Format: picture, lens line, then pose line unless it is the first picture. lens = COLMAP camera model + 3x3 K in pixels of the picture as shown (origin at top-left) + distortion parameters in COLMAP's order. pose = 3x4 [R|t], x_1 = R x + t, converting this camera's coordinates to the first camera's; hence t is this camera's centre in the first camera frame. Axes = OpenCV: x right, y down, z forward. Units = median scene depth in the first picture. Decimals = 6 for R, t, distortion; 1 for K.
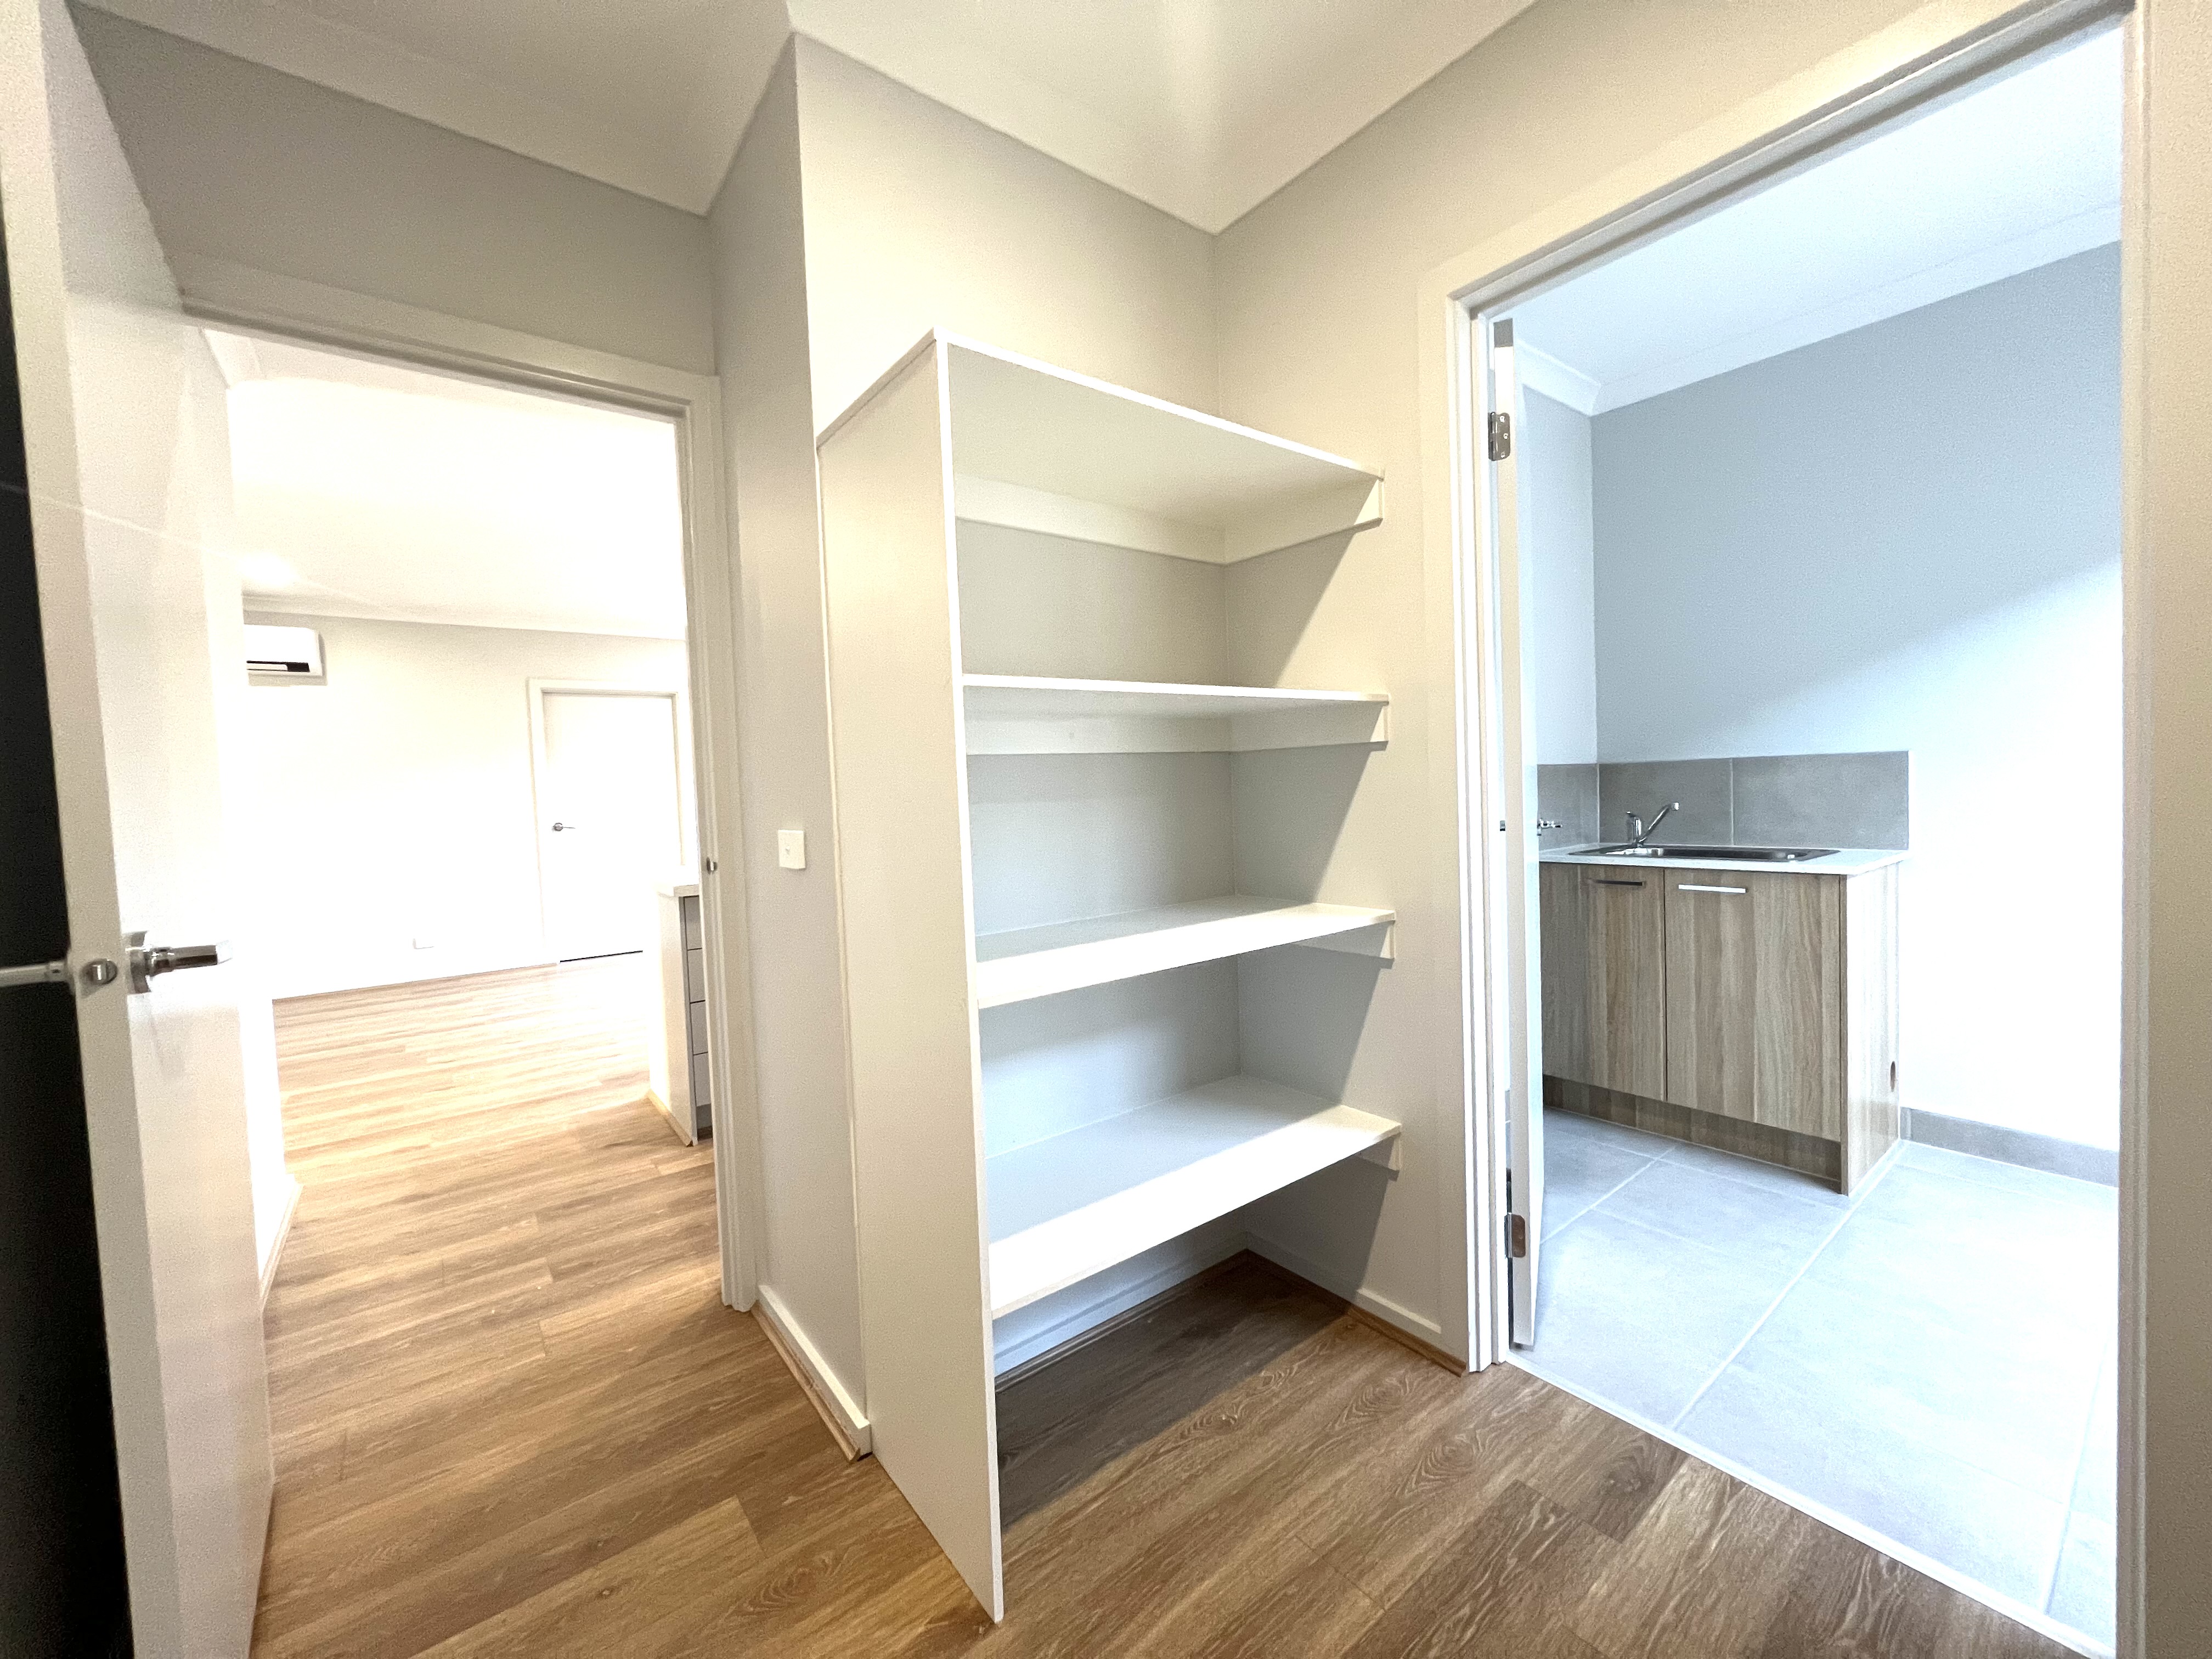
lens RADIAL K [[882.5, 0, 1113.1], [0, 882.5, 828.5], [0, 0, 1]] dist [-0.003955, 0.000329]
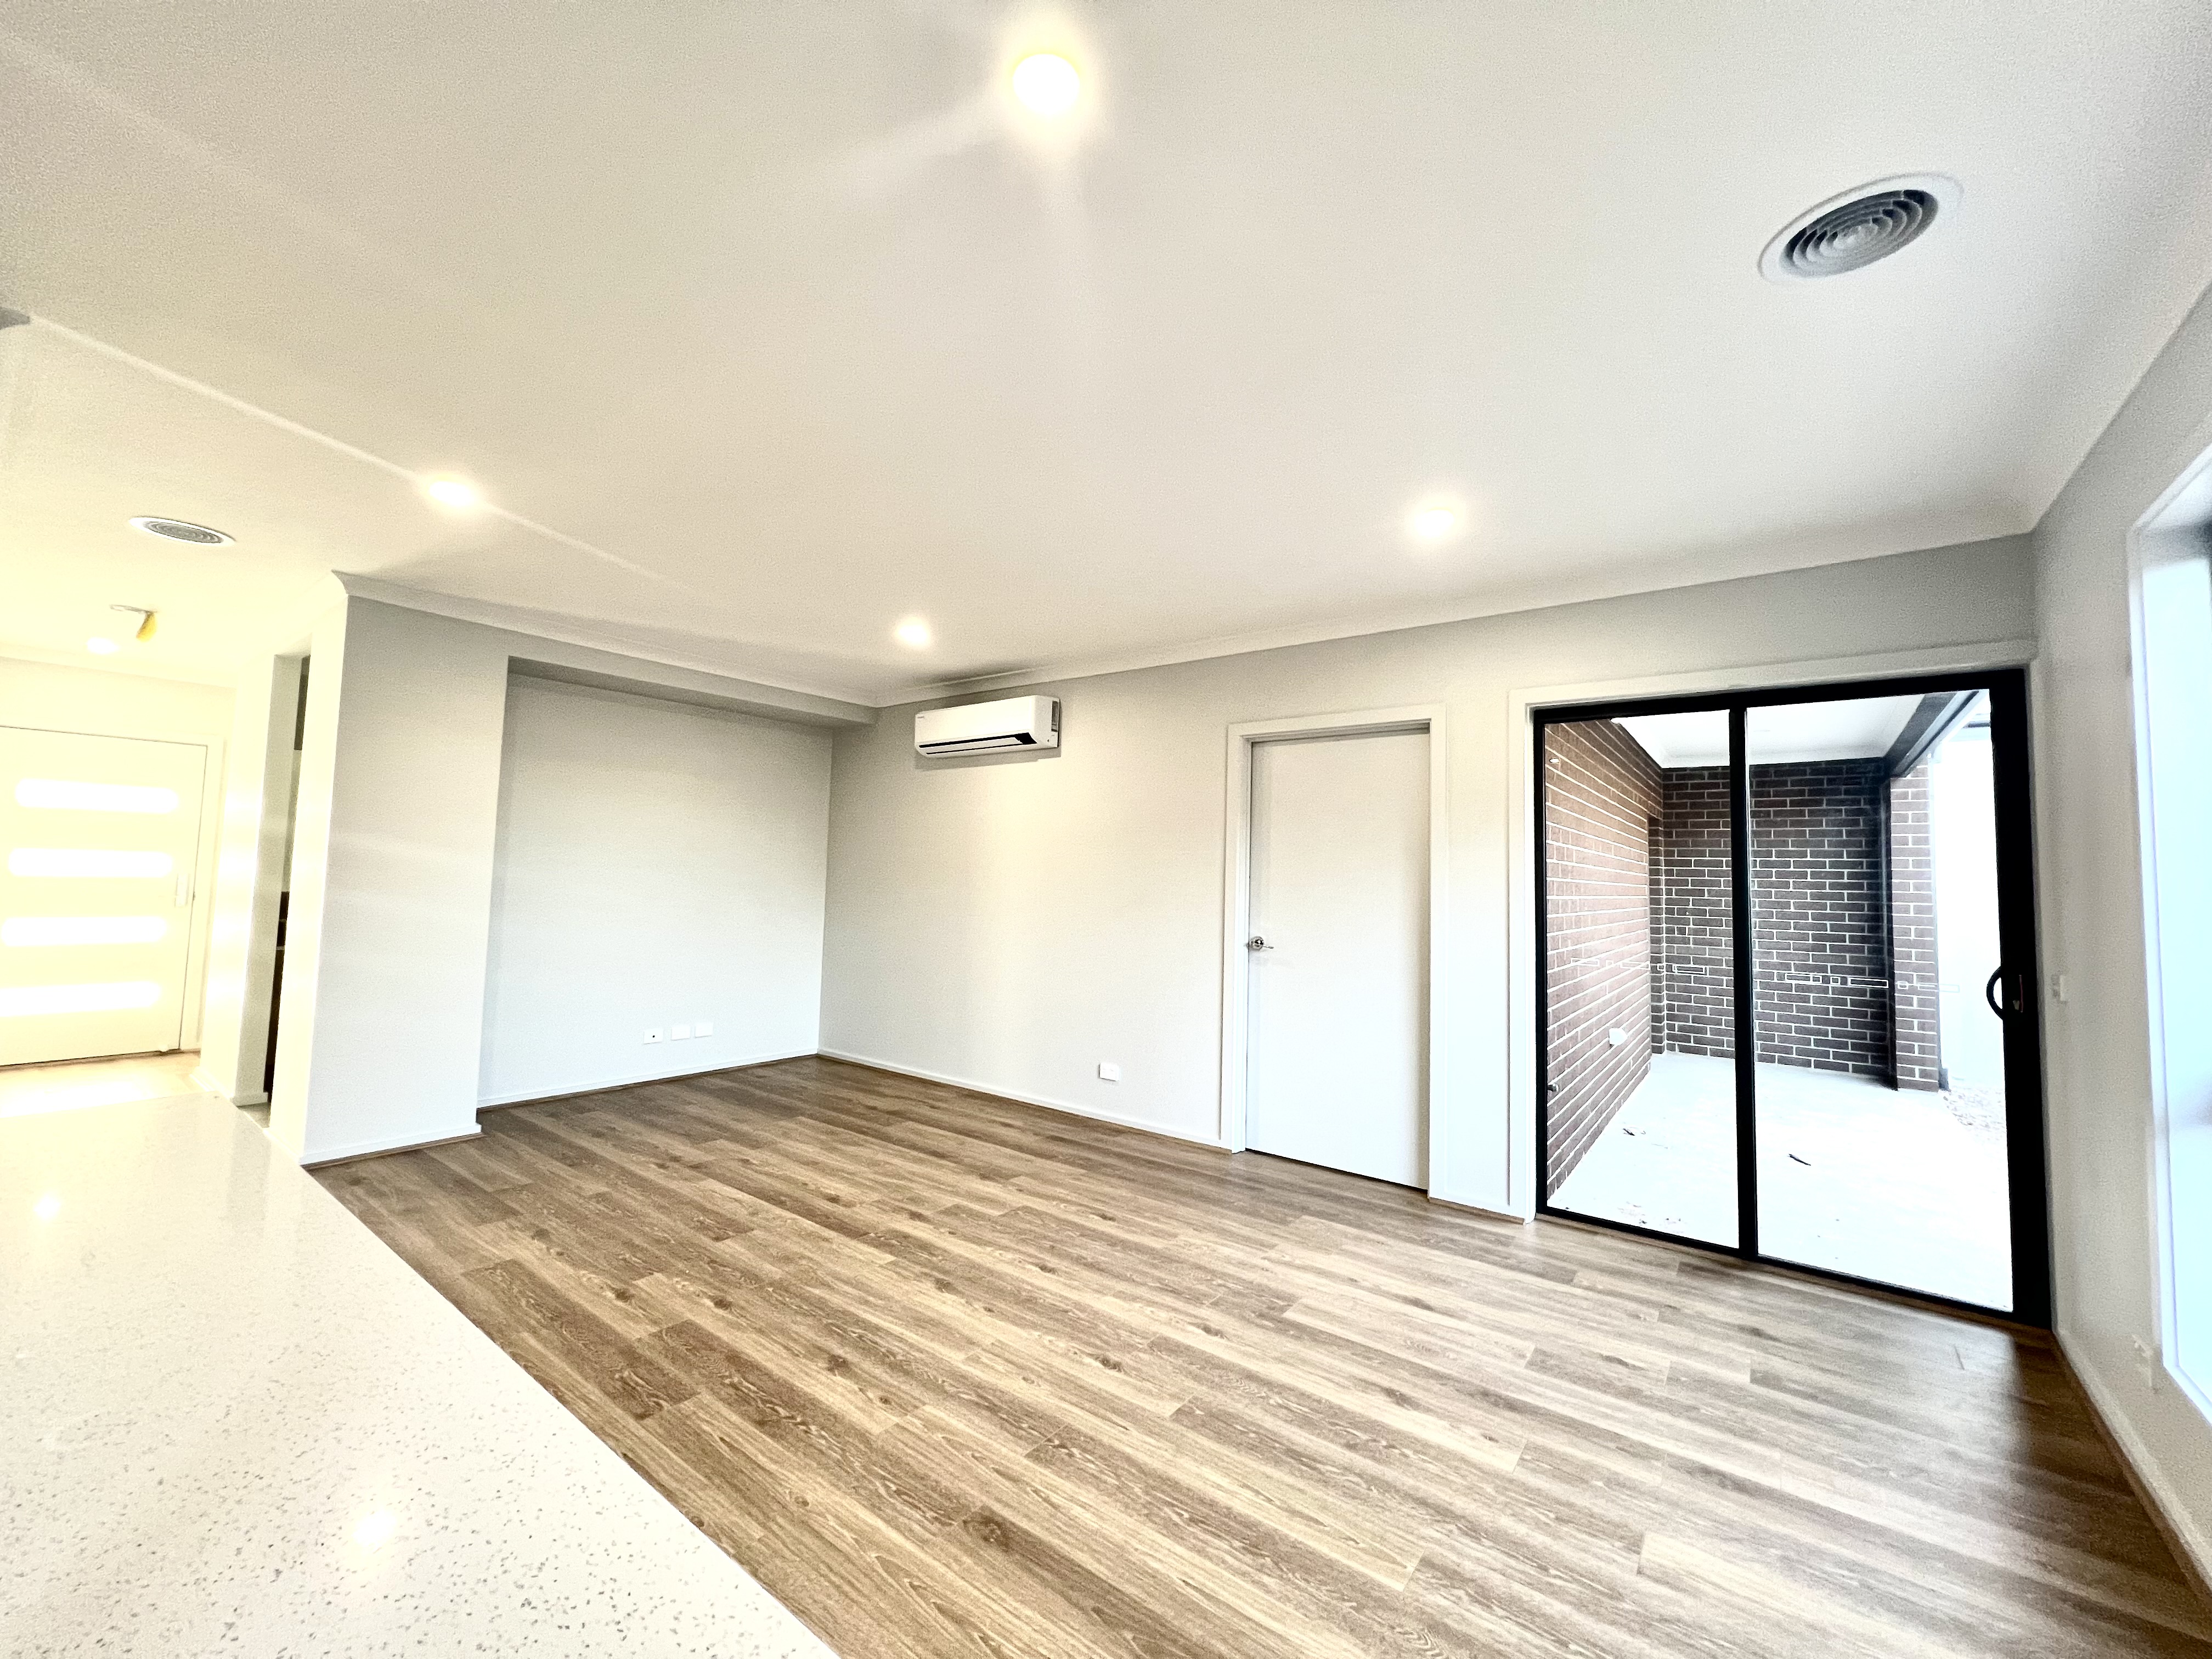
lens RADIAL K [[882.5, 0, 1102.4], [0, 882.5, 827.4], [0, 0, 1]] dist [-0.003955, 0.000329]
pose [[0.247470, -0.015149, -0.968777, -0.036783], [-0.084873, 0.995695, -0.037251, -0.101505], [0.965171, 0.091442, 0.245119, 1.345761]]
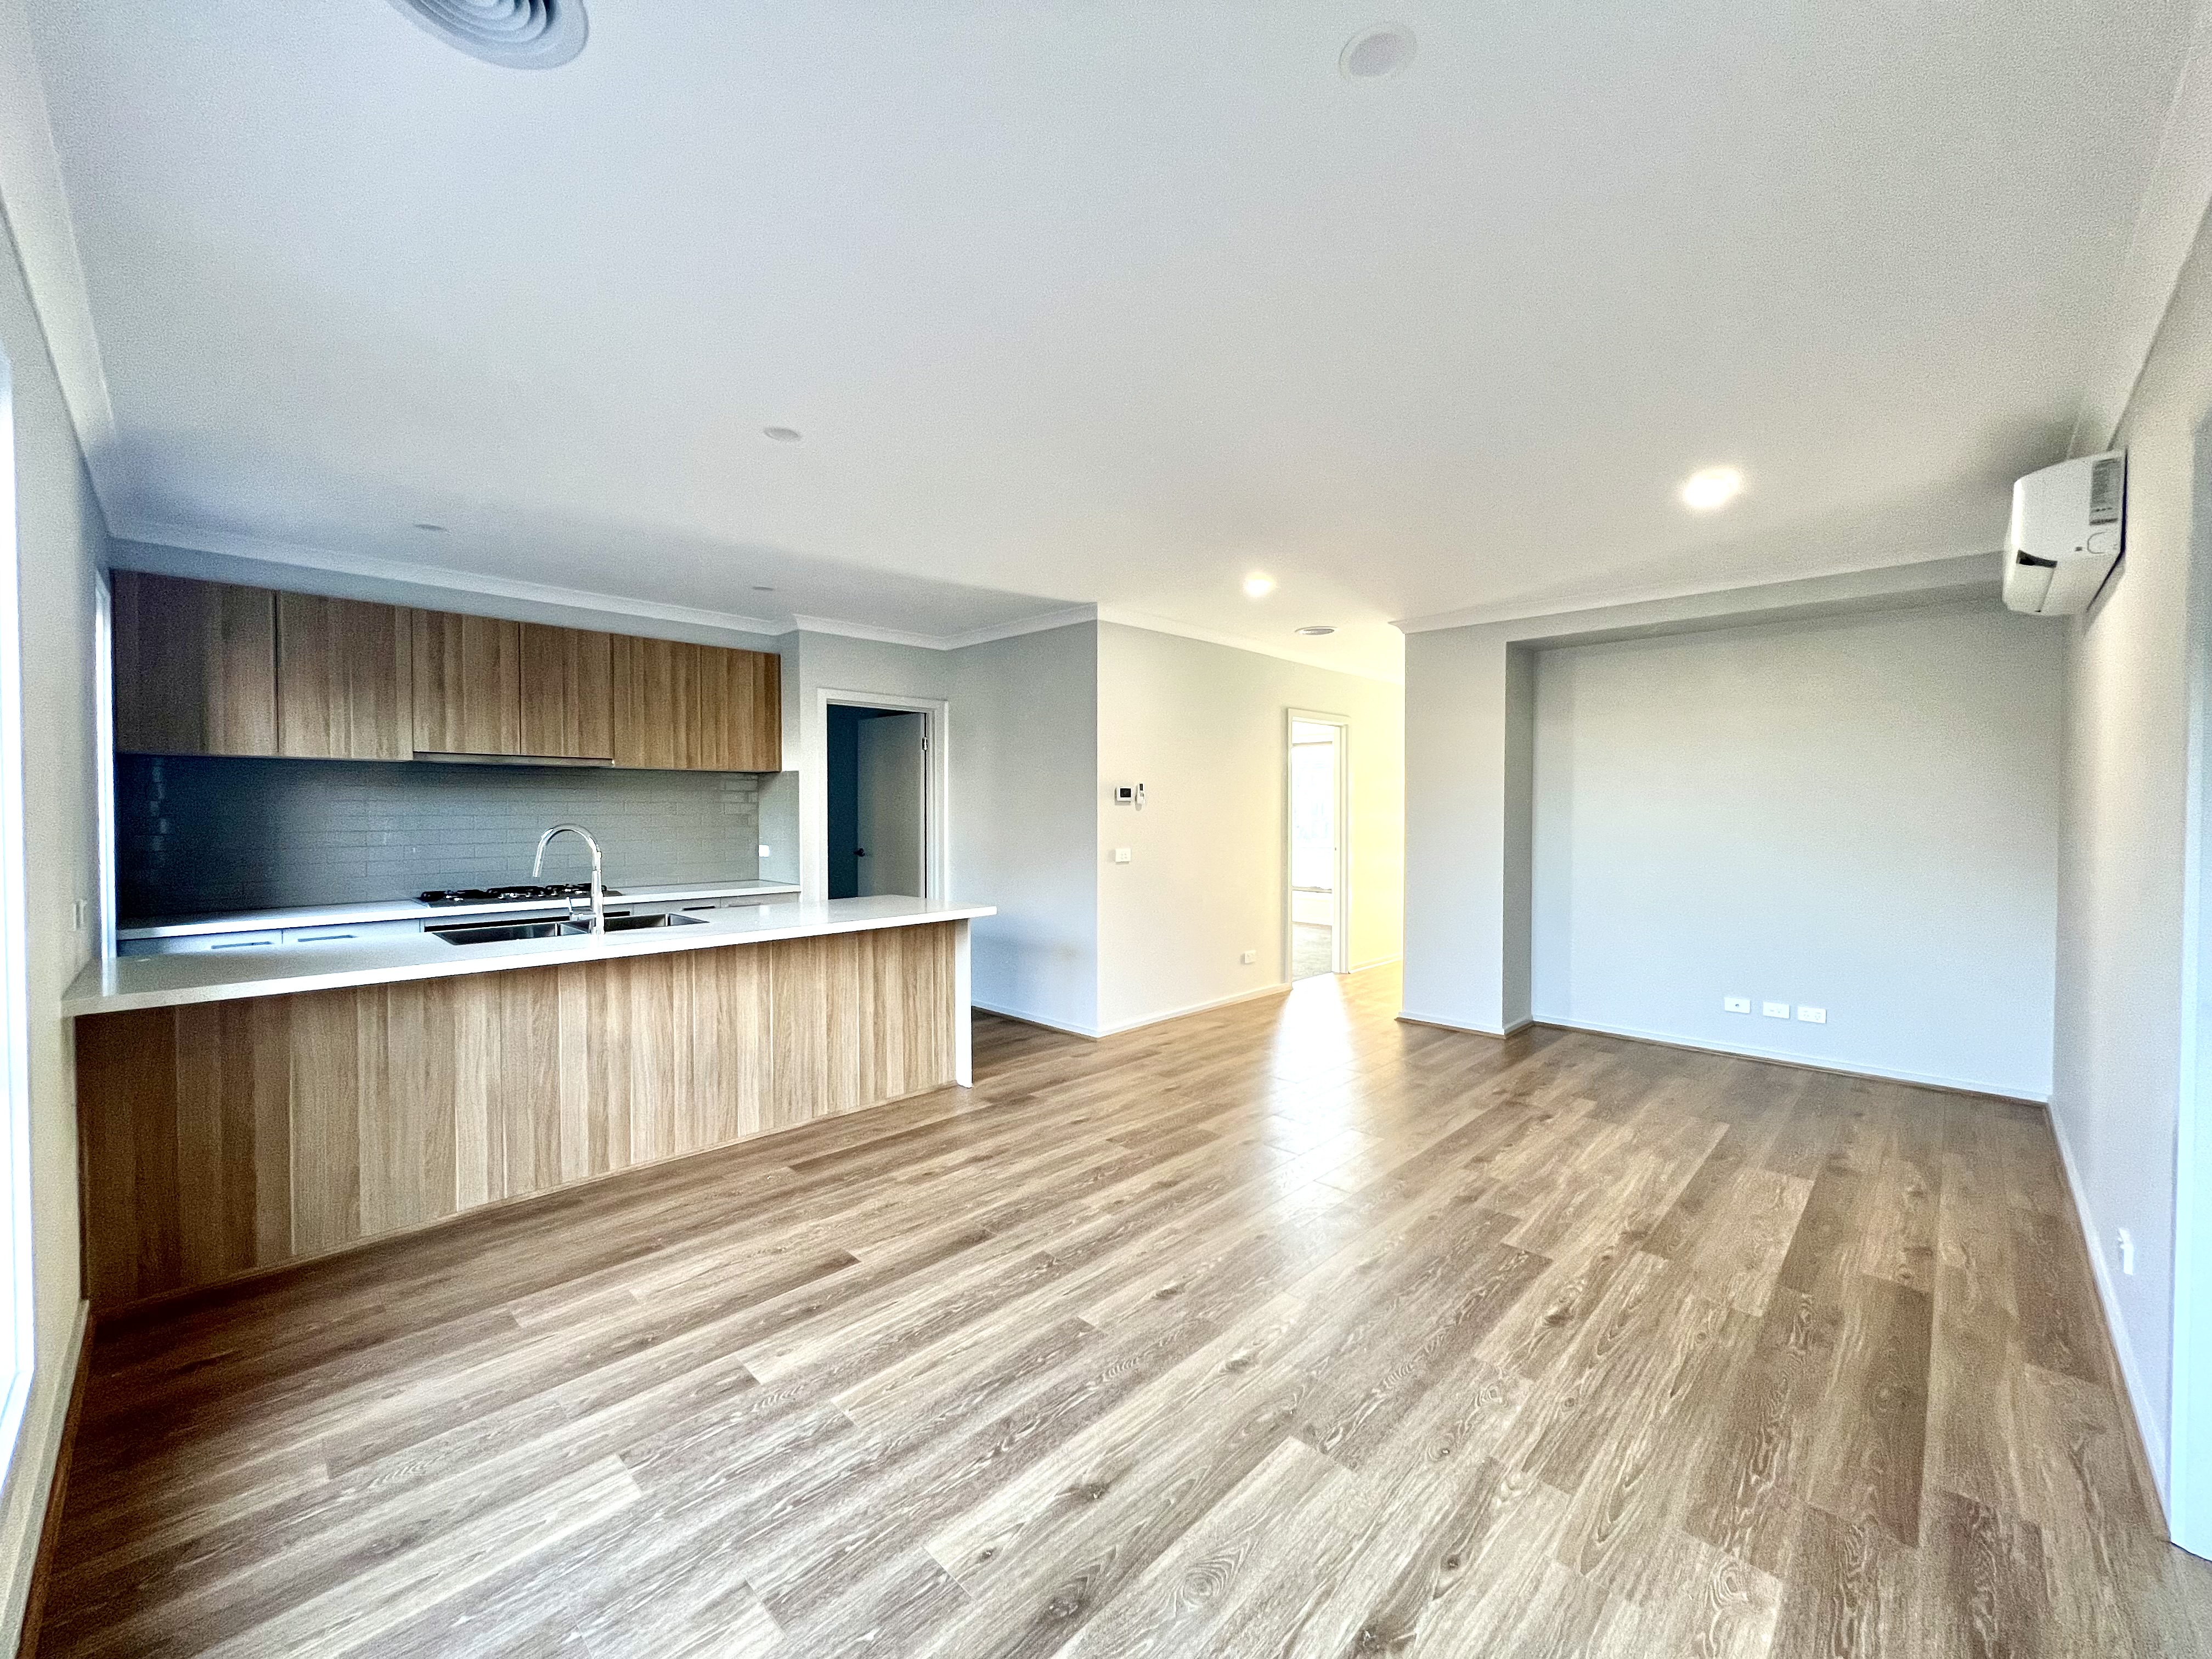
lens RADIAL K [[882.5, 0, 1098.6], [0, 882.5, 825.1], [0, 0, 1]] dist [-0.003955, 0.000329]
pose [[-0.991626, 0.037678, -0.123525, -0.569263], [0.028505, 0.996761, 0.075204, -0.141971], [0.125958, 0.071053, -0.989488, 2.210674]]
